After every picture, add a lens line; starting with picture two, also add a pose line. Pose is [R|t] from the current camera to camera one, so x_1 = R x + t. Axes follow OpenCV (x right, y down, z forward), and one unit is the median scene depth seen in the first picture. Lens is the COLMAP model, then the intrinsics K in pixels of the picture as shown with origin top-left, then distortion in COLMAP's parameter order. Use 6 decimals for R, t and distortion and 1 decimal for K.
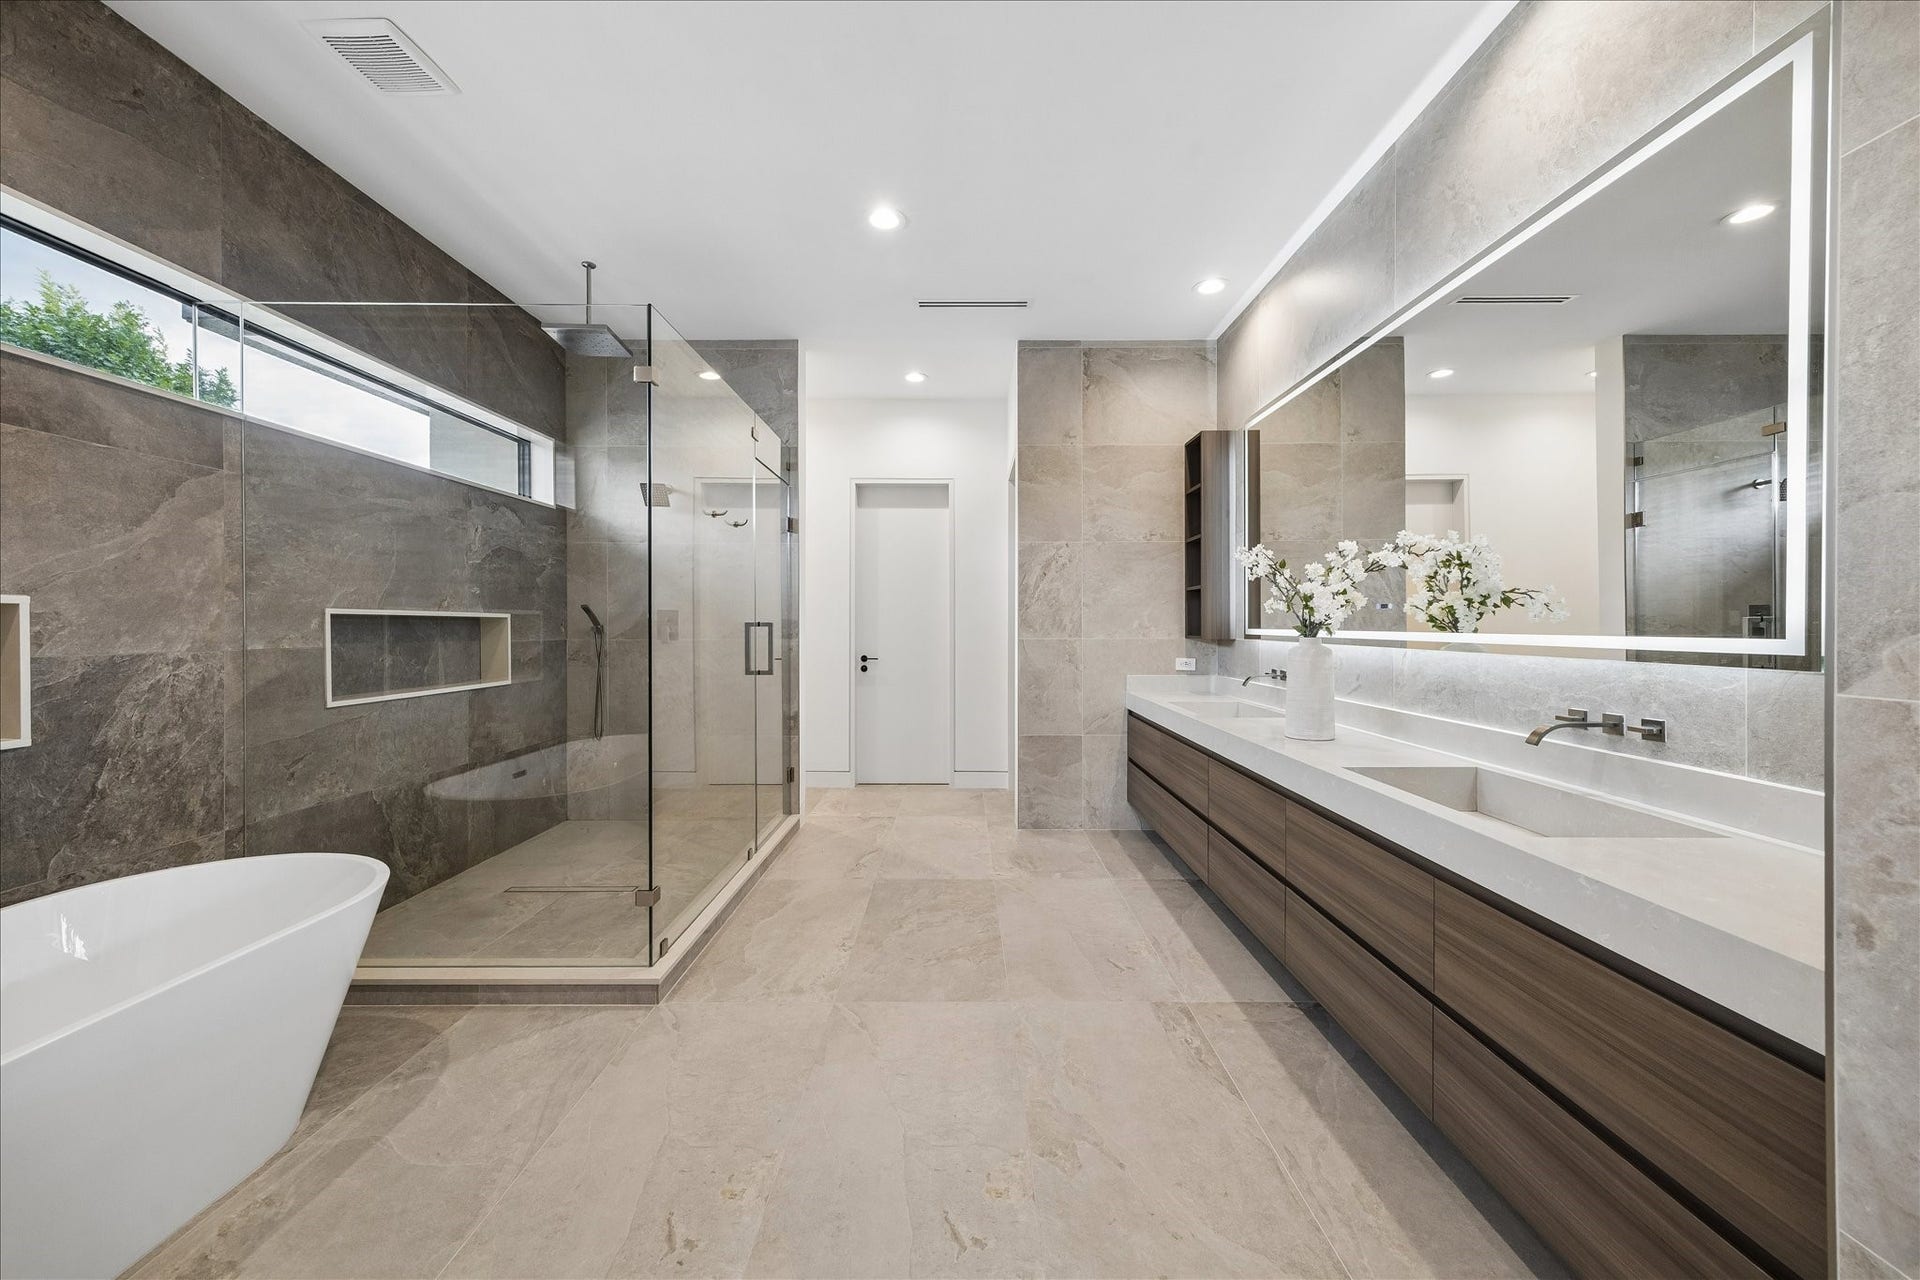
lens RADIAL K [[728.7, 0, 957.6], [0, 728.7, 630.2], [0, 0, 1]] dist [0.001724, 0.000045]
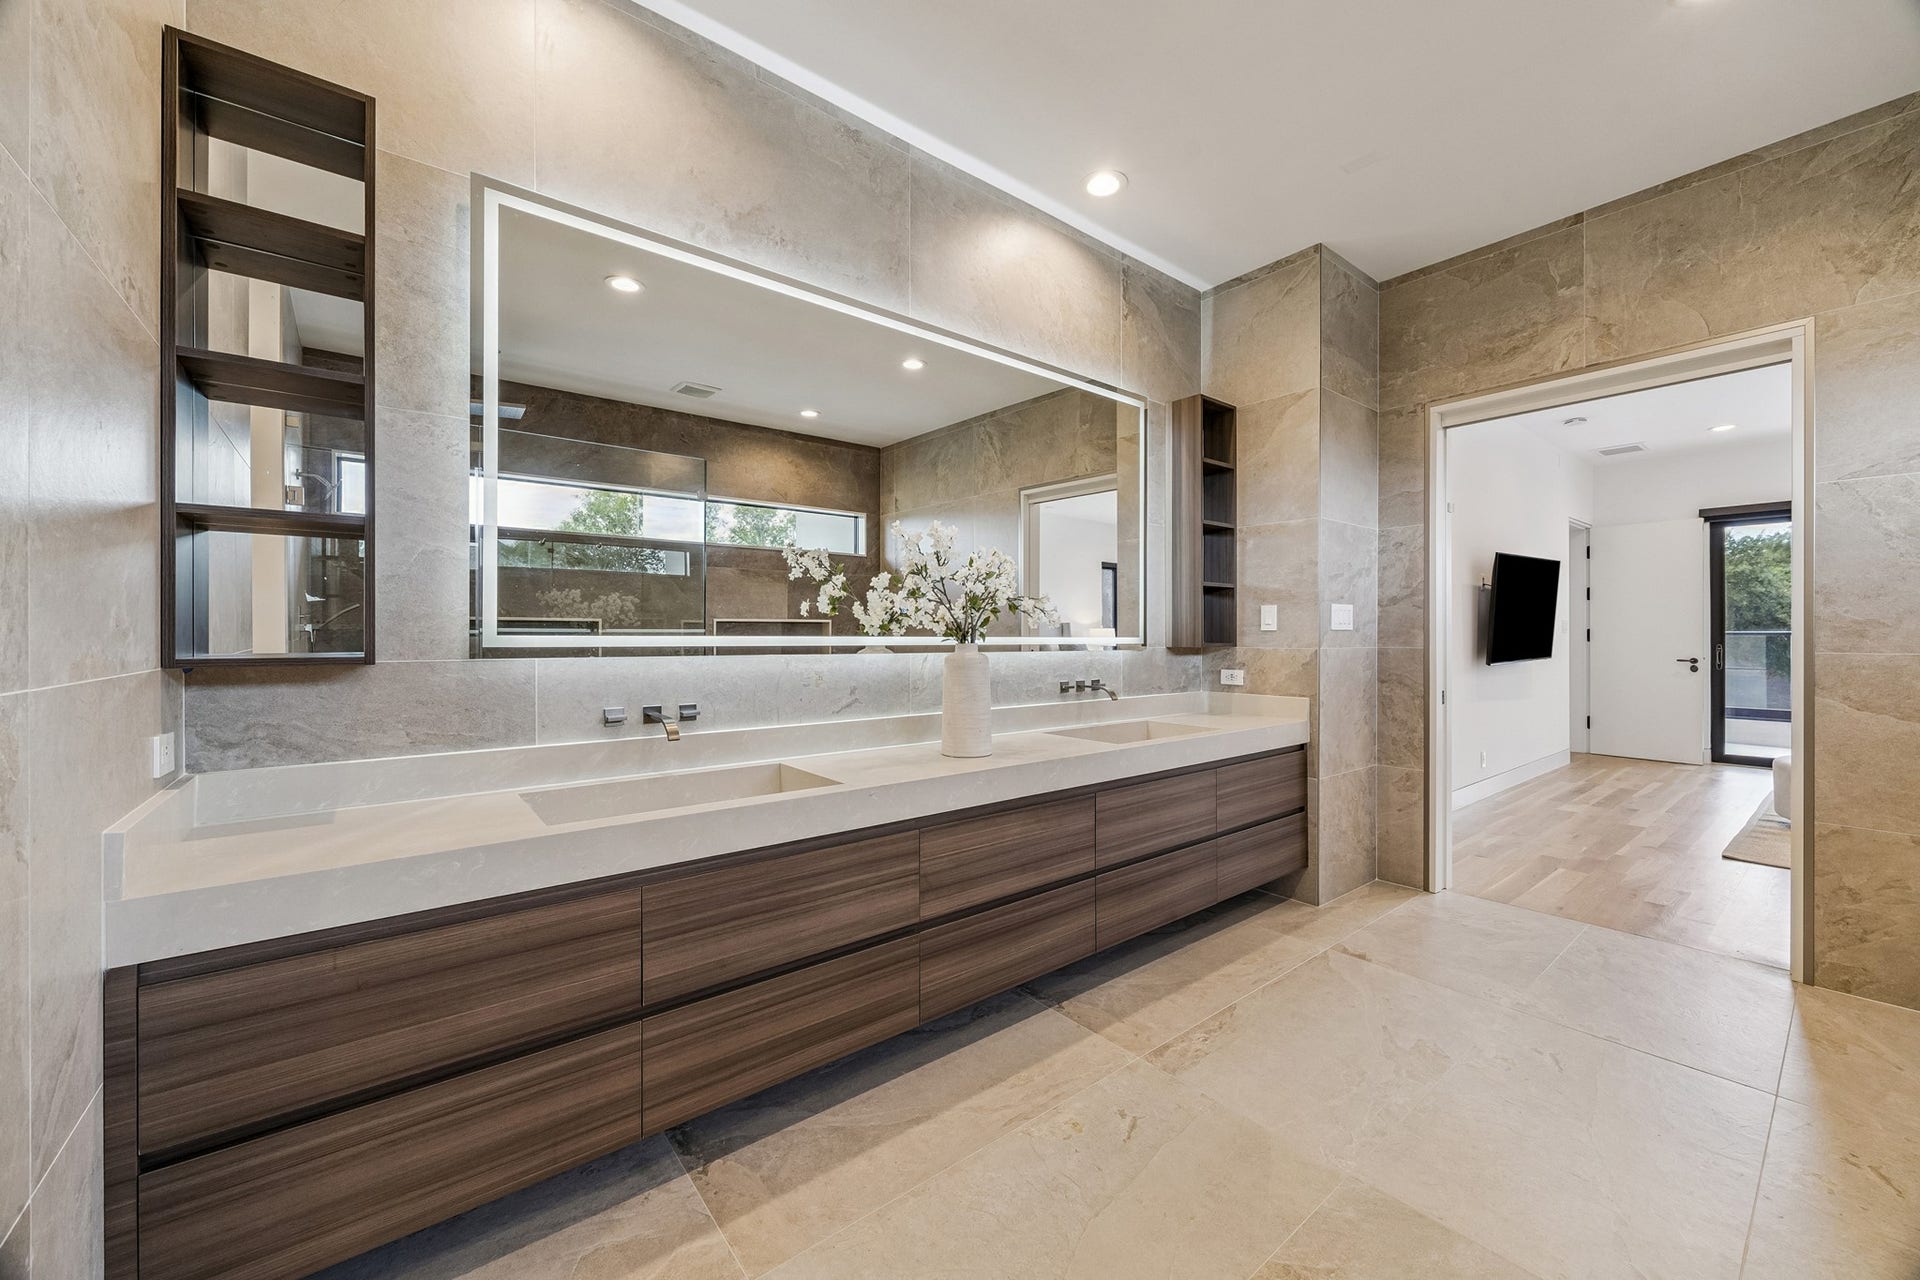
lens RADIAL K [[728.7, 0, 948.3], [0, 728.7, 635.9], [0, 0, 1]] dist [0.001724, 0.000045]
pose [[-0.619999, -0.002982, 0.784597, -0.251133], [0.004623, 0.999962, 0.007454, -0.008826], [-0.784589, 0.008249, -0.619961, 1.845613]]
